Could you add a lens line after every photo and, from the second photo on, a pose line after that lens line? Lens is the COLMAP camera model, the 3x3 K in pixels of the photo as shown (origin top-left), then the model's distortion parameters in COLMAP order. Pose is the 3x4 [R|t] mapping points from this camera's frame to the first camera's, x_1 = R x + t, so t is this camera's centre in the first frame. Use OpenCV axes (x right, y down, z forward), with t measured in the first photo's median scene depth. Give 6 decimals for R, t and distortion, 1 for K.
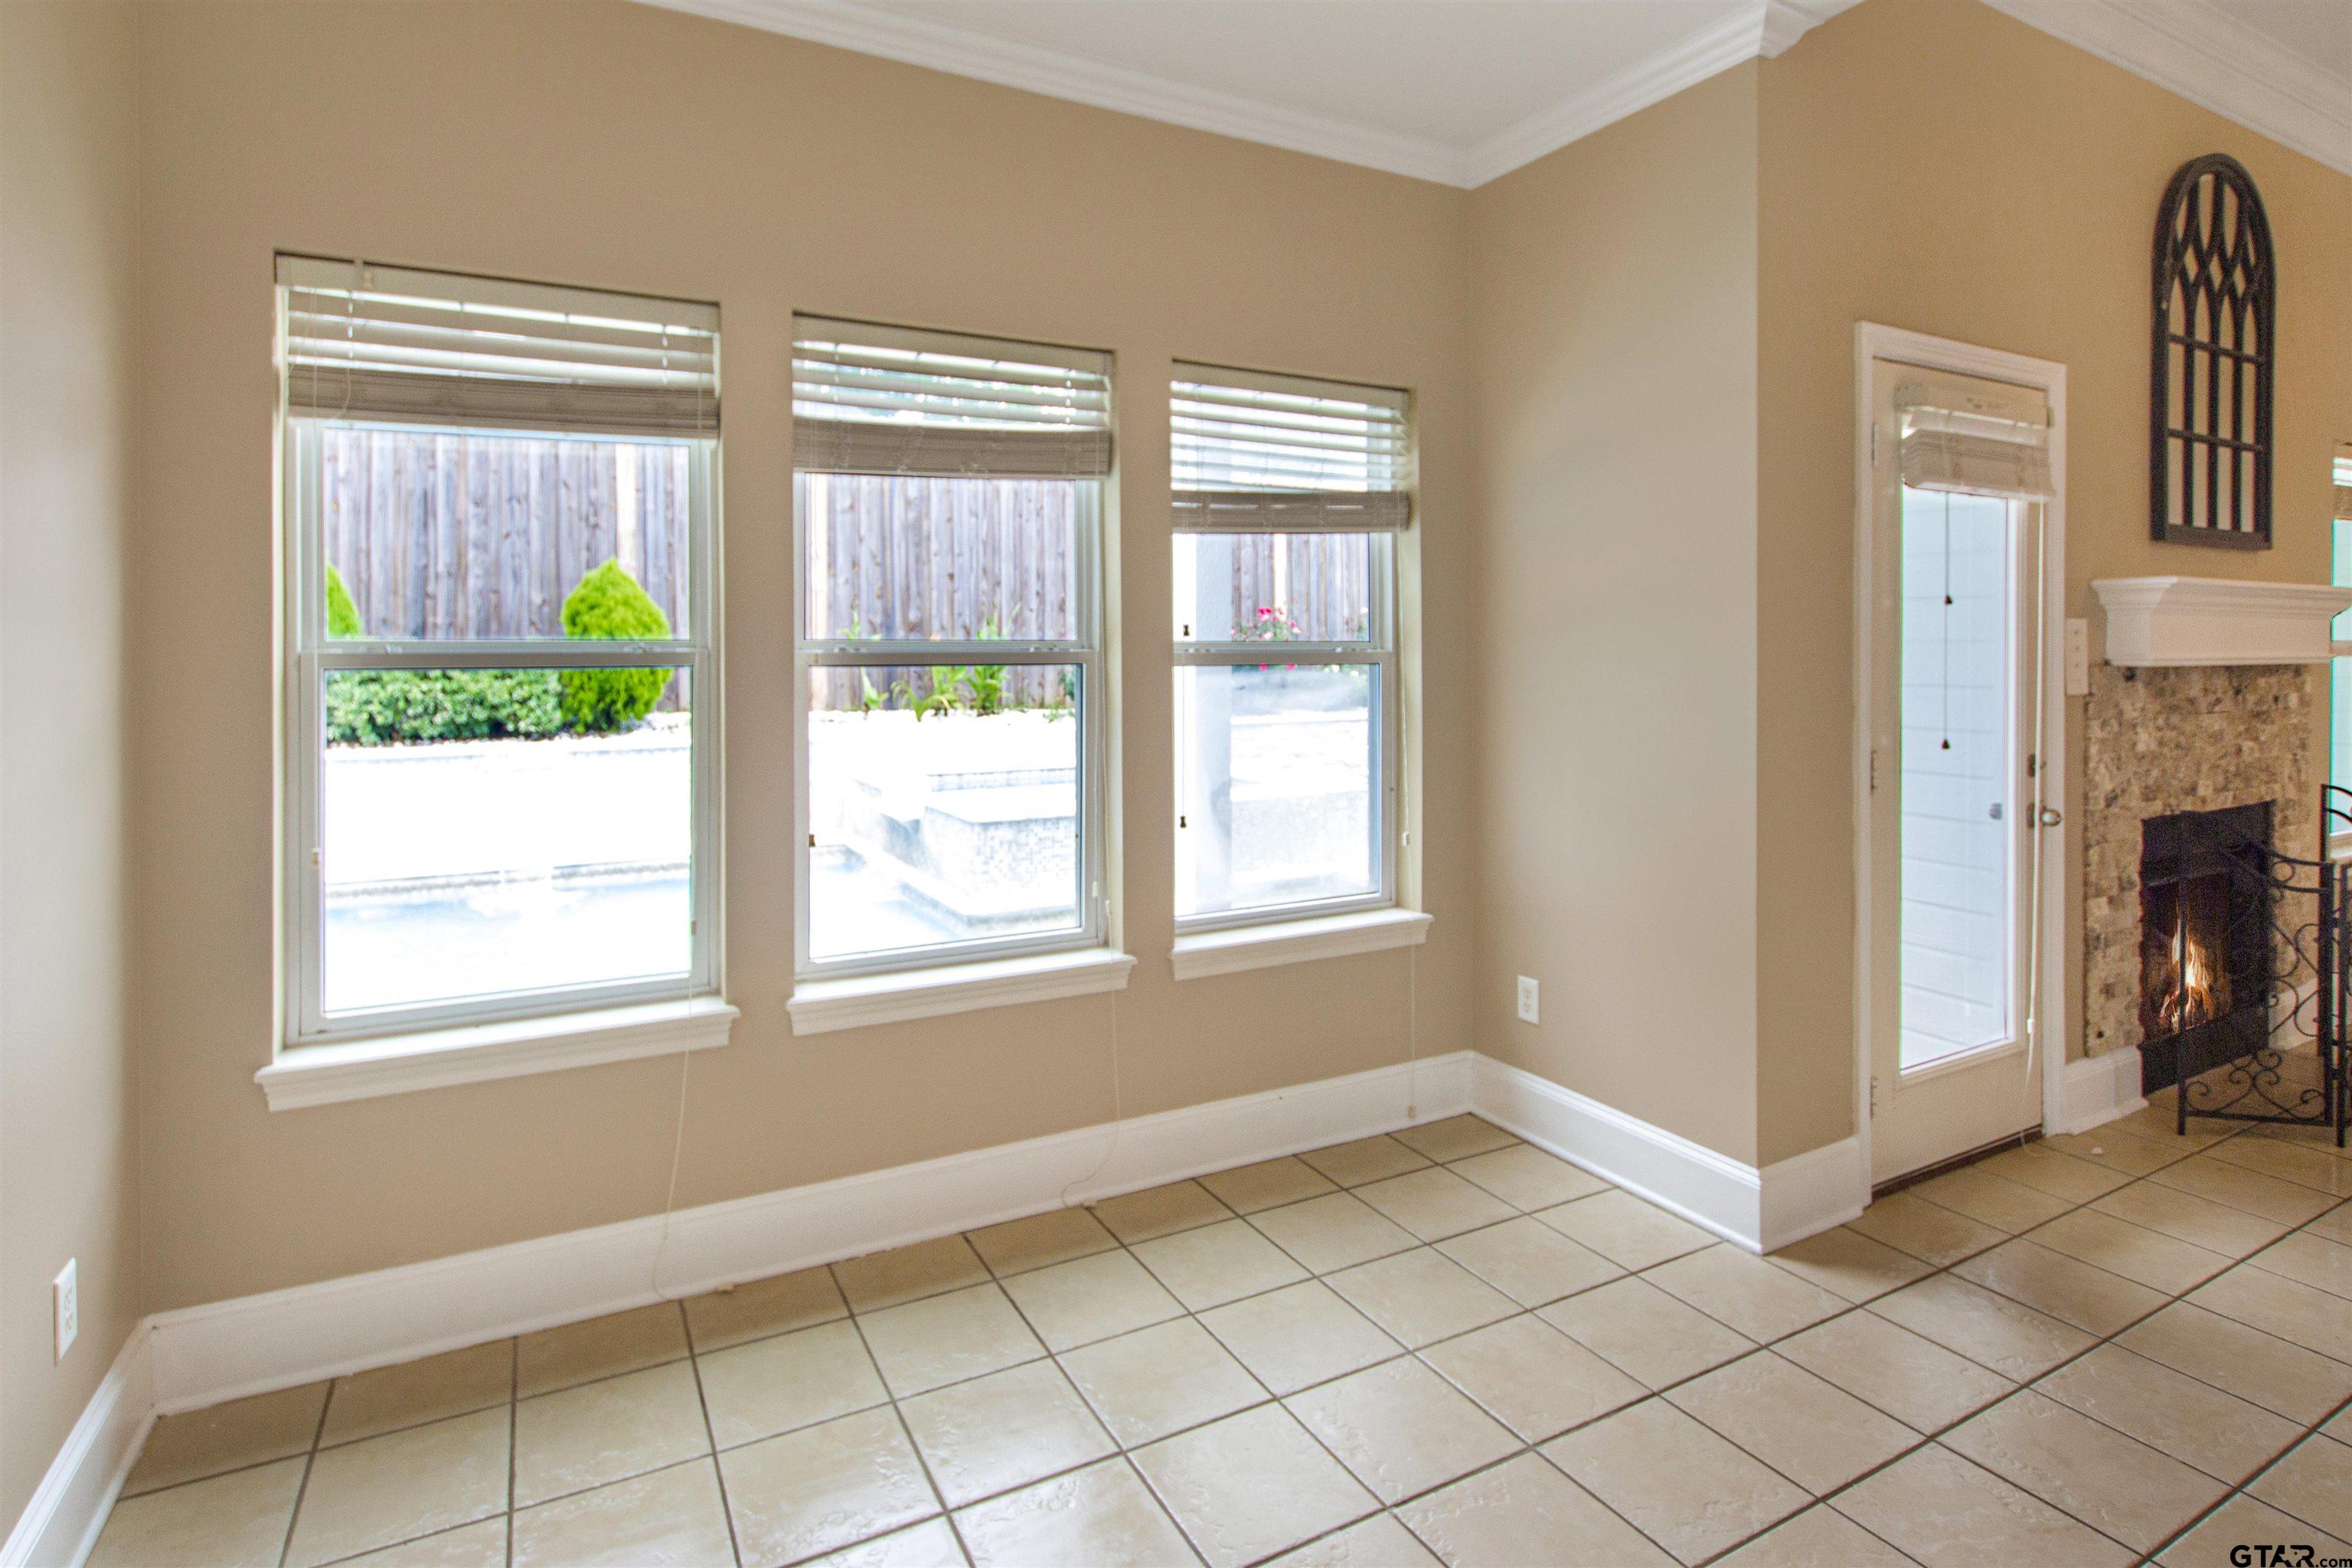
lens RADIAL K [[1166.3, 0, 1087.2], [0, 1166.3, 663.7], [0, 0, 1]] dist [-0.030479, 0.002252]
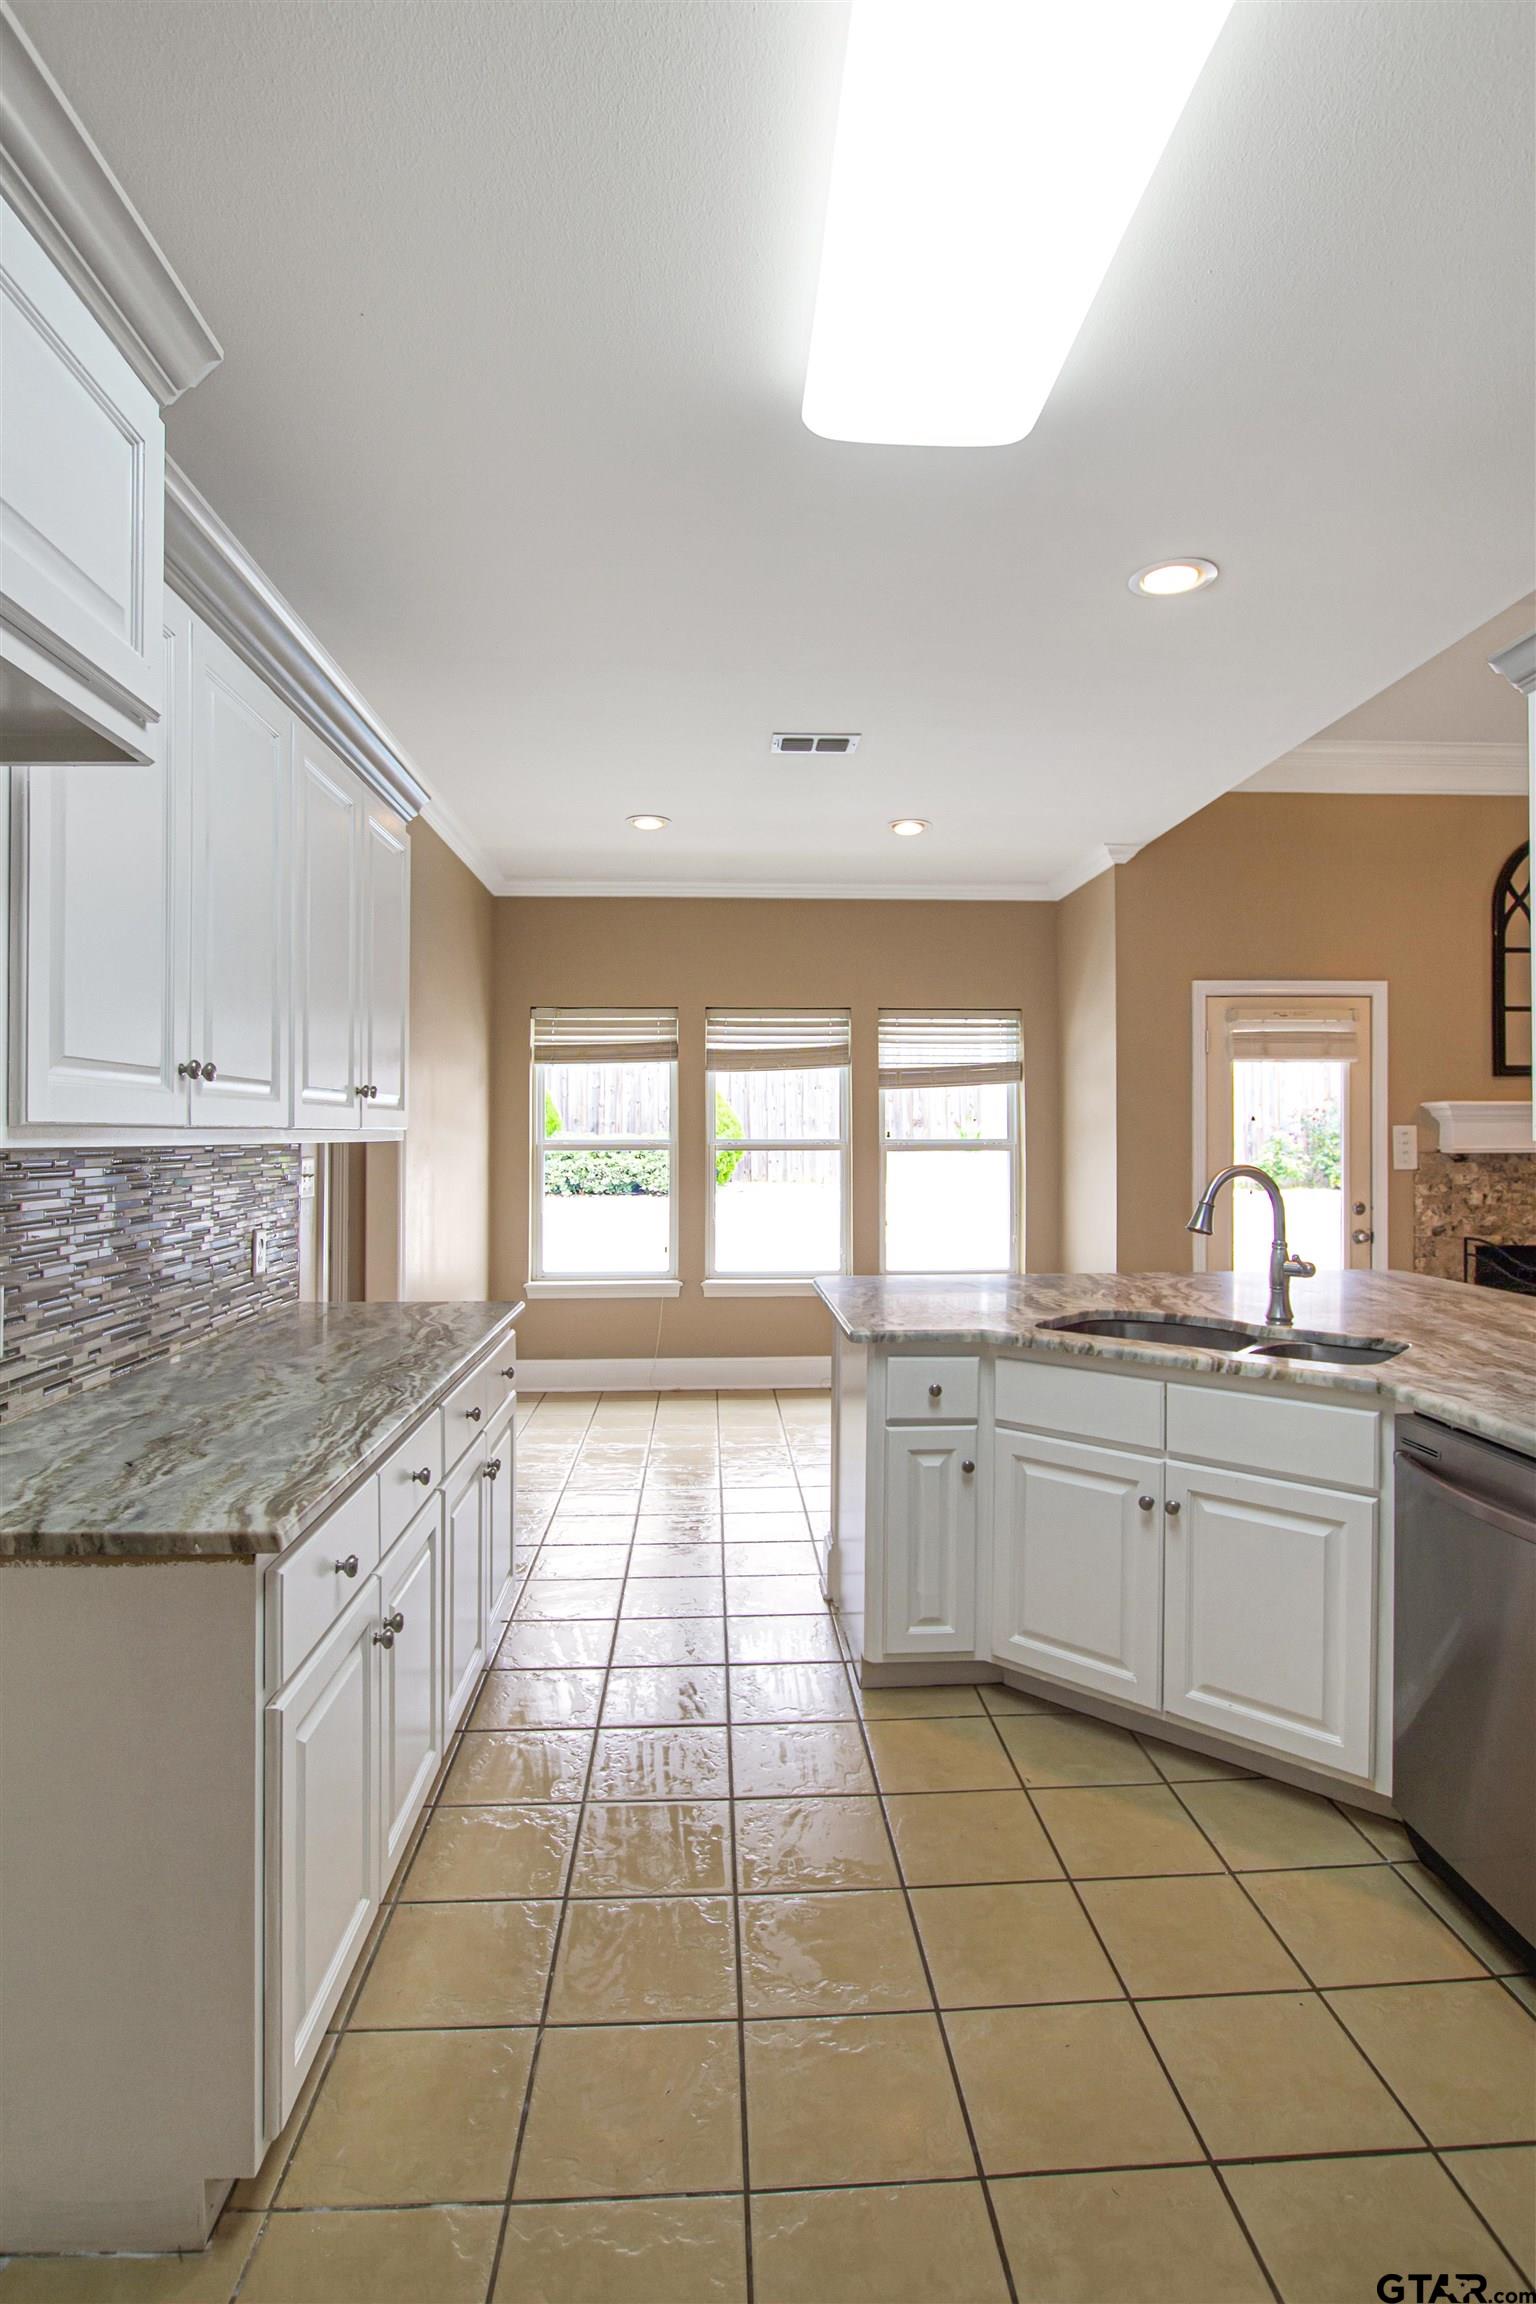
lens RADIAL K [[1192.0, 0, 766.3], [0, 1192.0, 1134.8], [0, 0, 1]] dist [-0.026609, 0.000904]
pose [[0.921164, -0.000574, -0.389174, 0.326896], [-0.004487, 0.999917, -0.012096, 0.000484], [0.389149, 0.012888, 0.921085, -0.496371]]
